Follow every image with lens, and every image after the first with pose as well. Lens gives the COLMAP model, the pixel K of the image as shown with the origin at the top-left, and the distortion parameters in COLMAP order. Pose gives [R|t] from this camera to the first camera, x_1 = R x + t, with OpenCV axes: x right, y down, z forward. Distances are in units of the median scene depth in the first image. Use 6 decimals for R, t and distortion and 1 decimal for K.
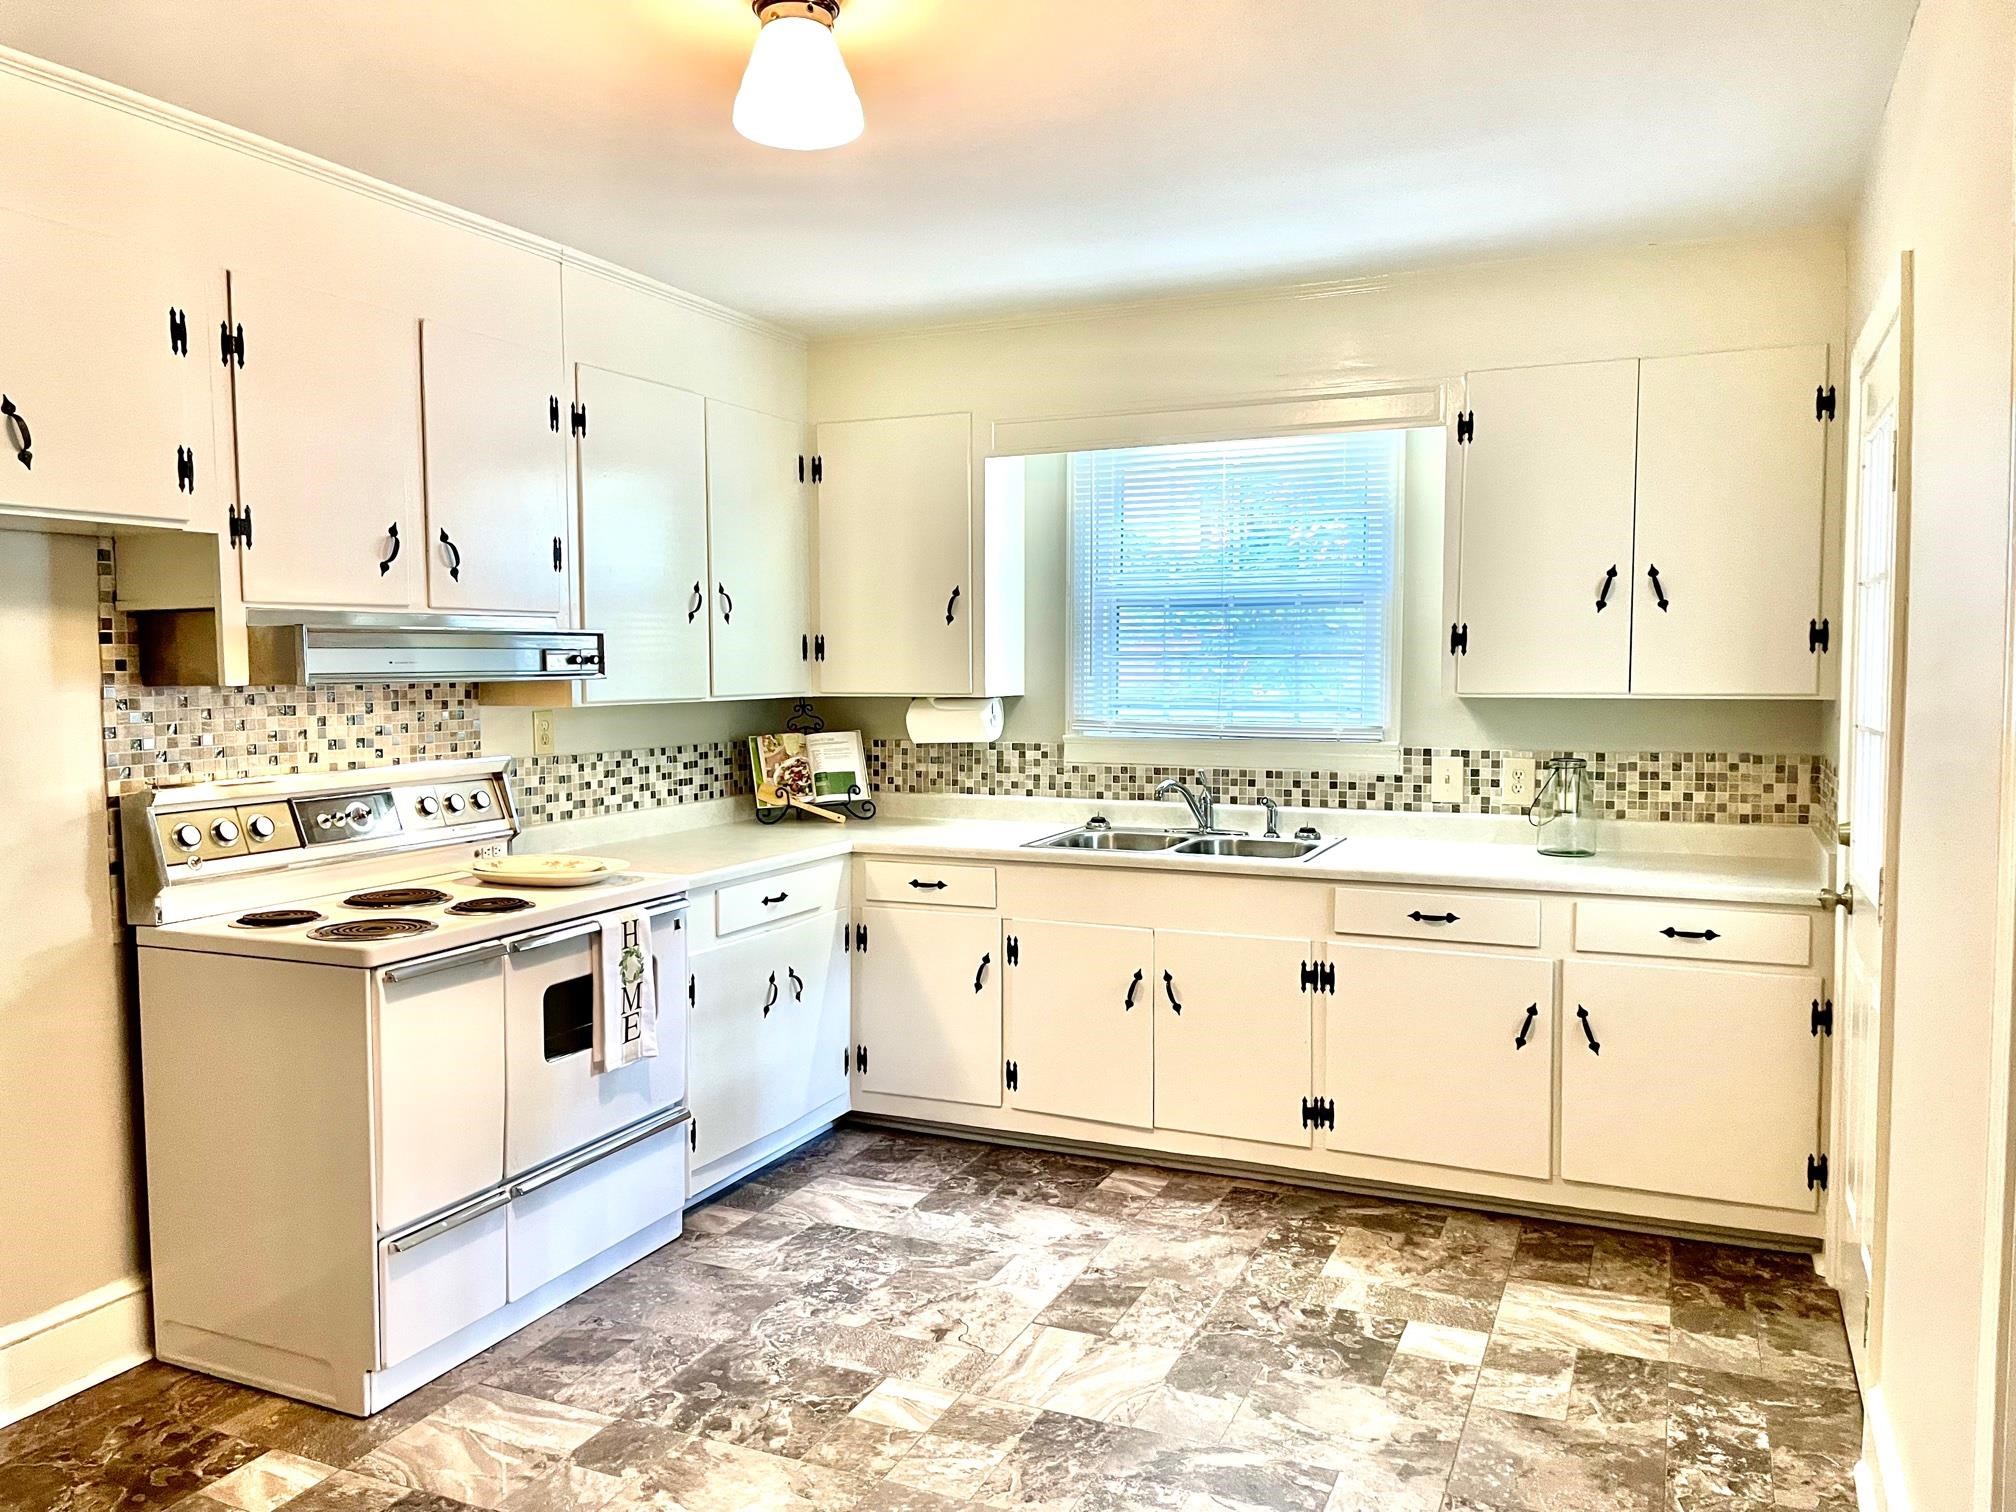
lens RADIAL K [[1526.3, 0, 997.3], [0, 1526.3, 747.8], [0, 0, 1]] dist [0.068677, -0.108109]
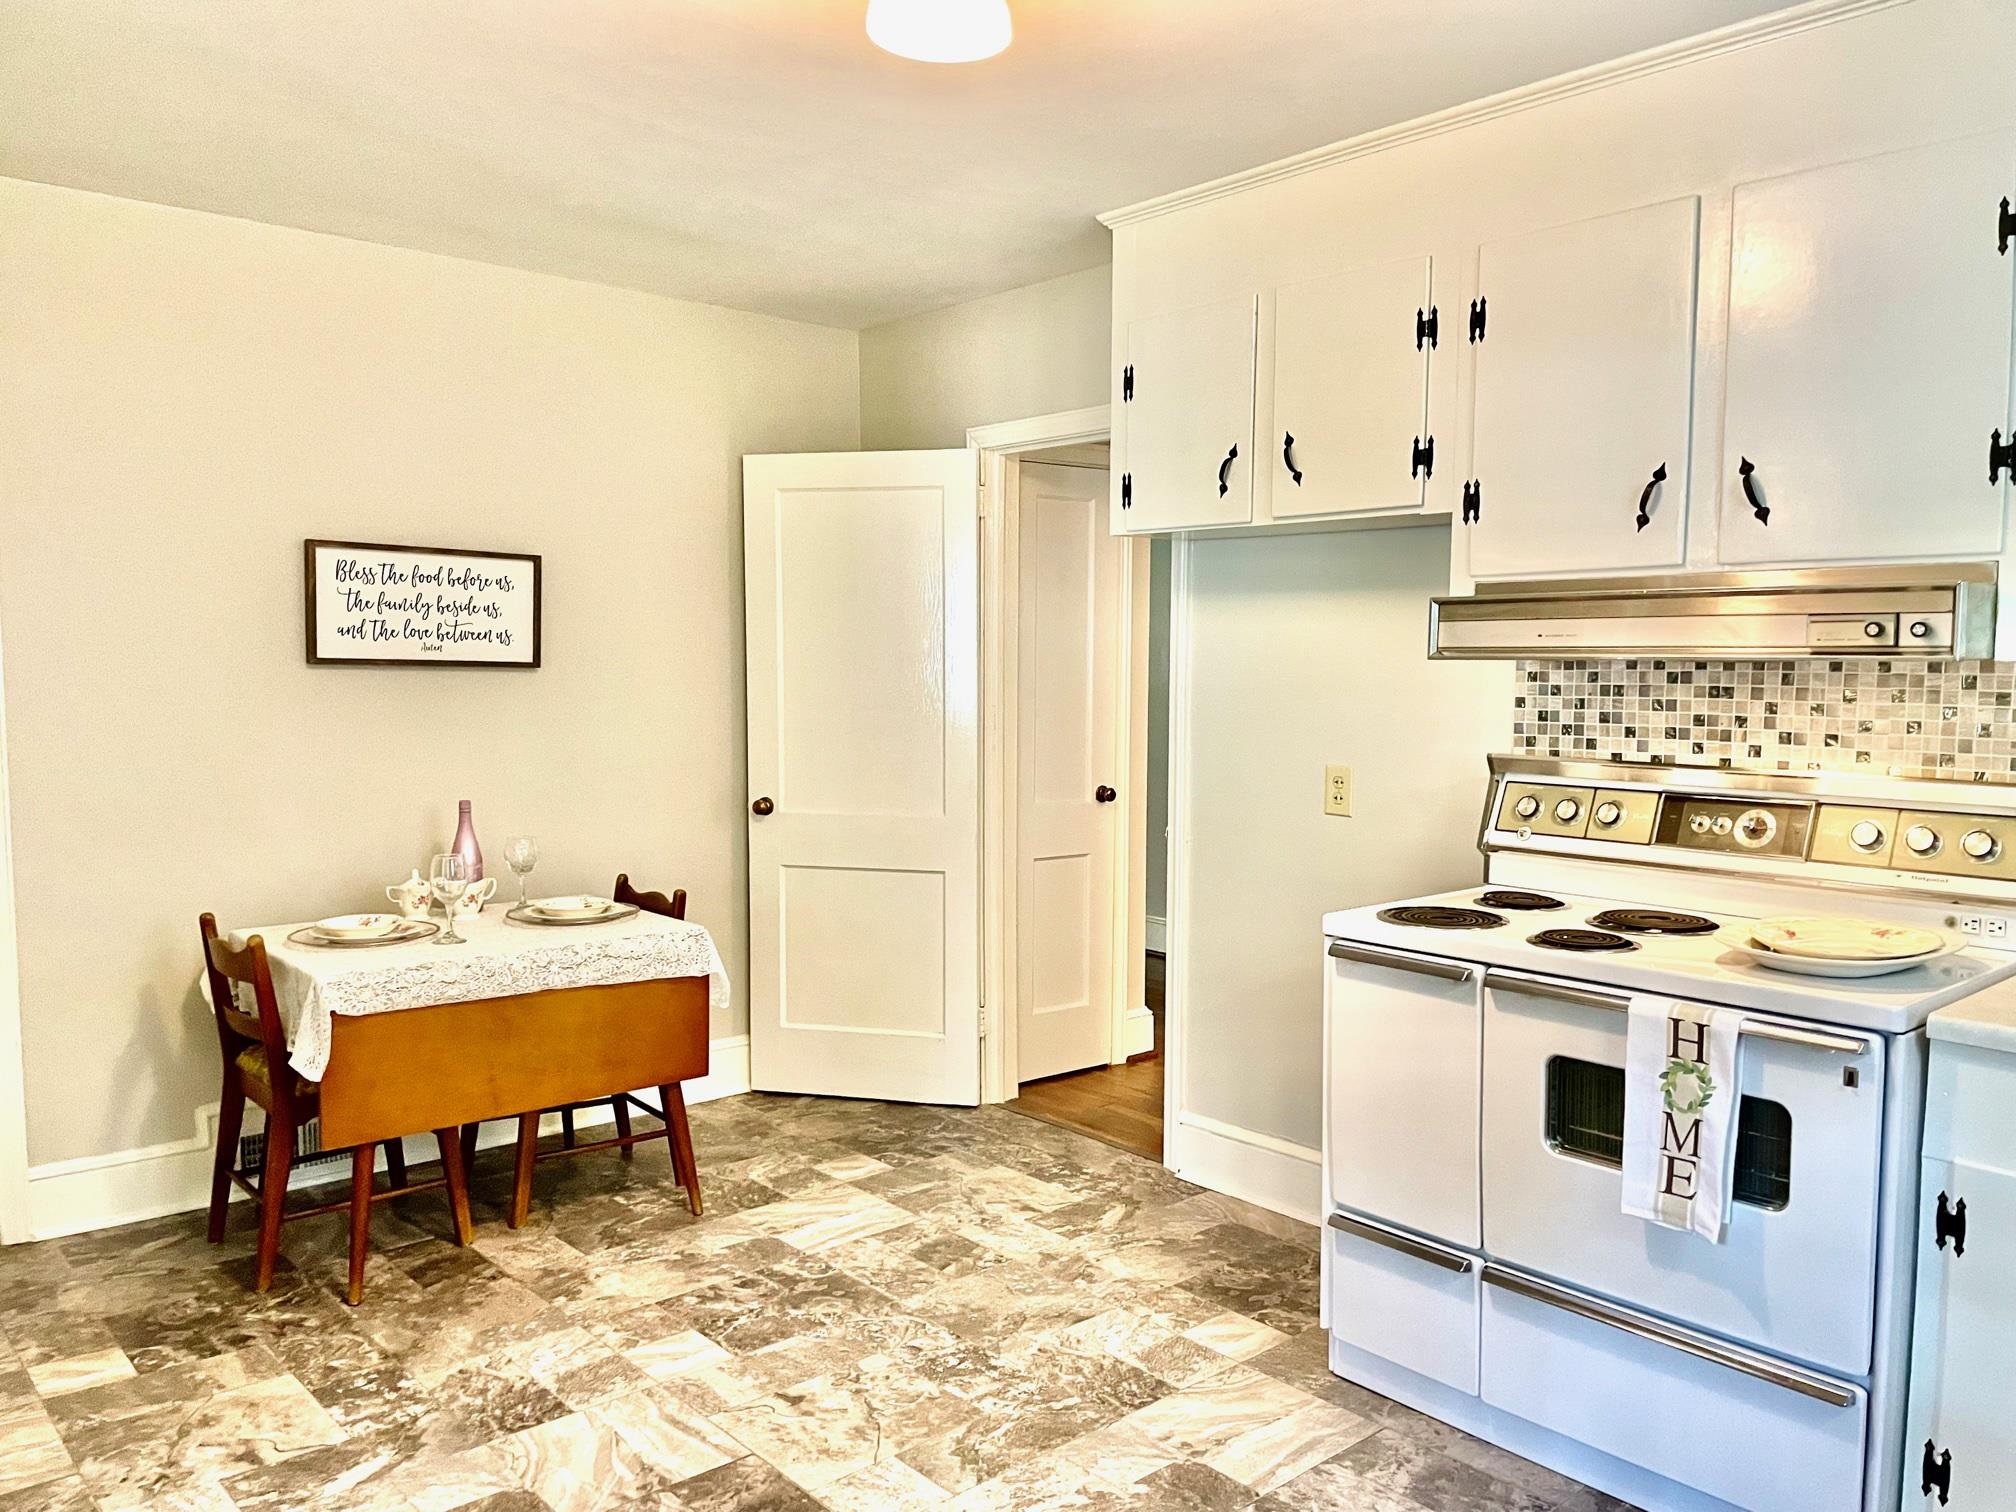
lens RADIAL K [[1526.3, 0, 1046.8], [0, 1526.3, 775.8], [0, 0, 1]] dist [0.068677, -0.108109]
pose [[-0.409483, 0.080510, -0.908758, 0.642906], [-0.048464, 0.992773, 0.109790, -0.075518], [0.911030, 0.088999, -0.402622, 1.379136]]
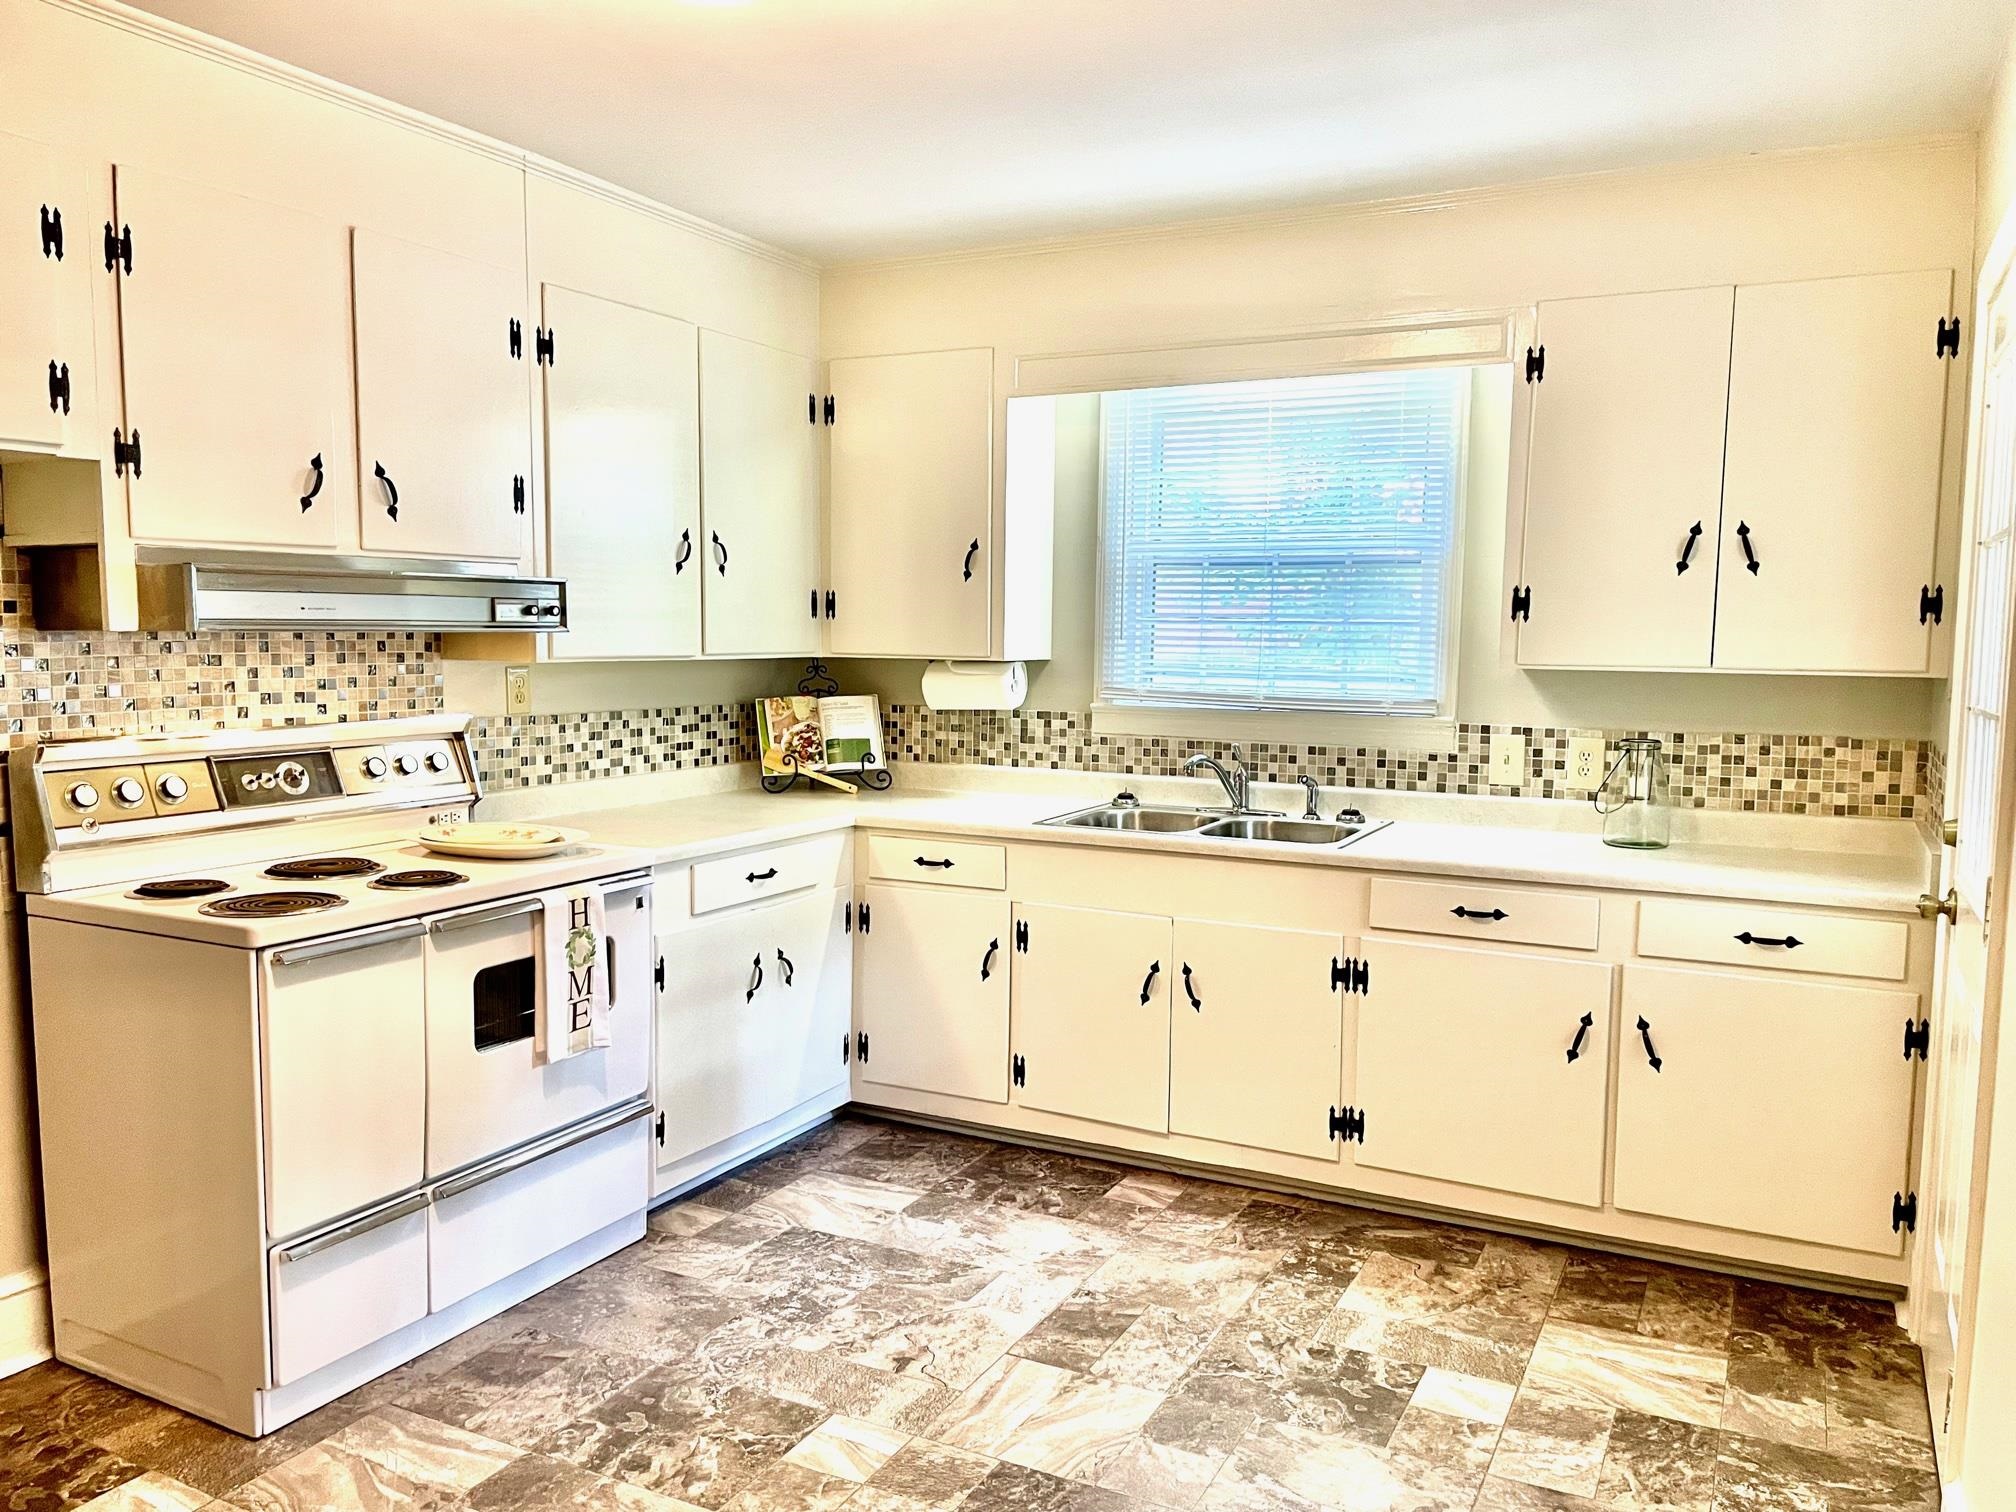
lens RADIAL K [[1526.3, 0, 1024.9], [0, 1526.3, 769.1], [0, 0, 1]] dist [0.068677, -0.108109]
pose [[0.998802, 0.020039, -0.044644, 0.064395], [-0.018439, 0.999183, 0.035964, -0.001567], [0.045328, -0.035098, 0.998355, 0.106711]]
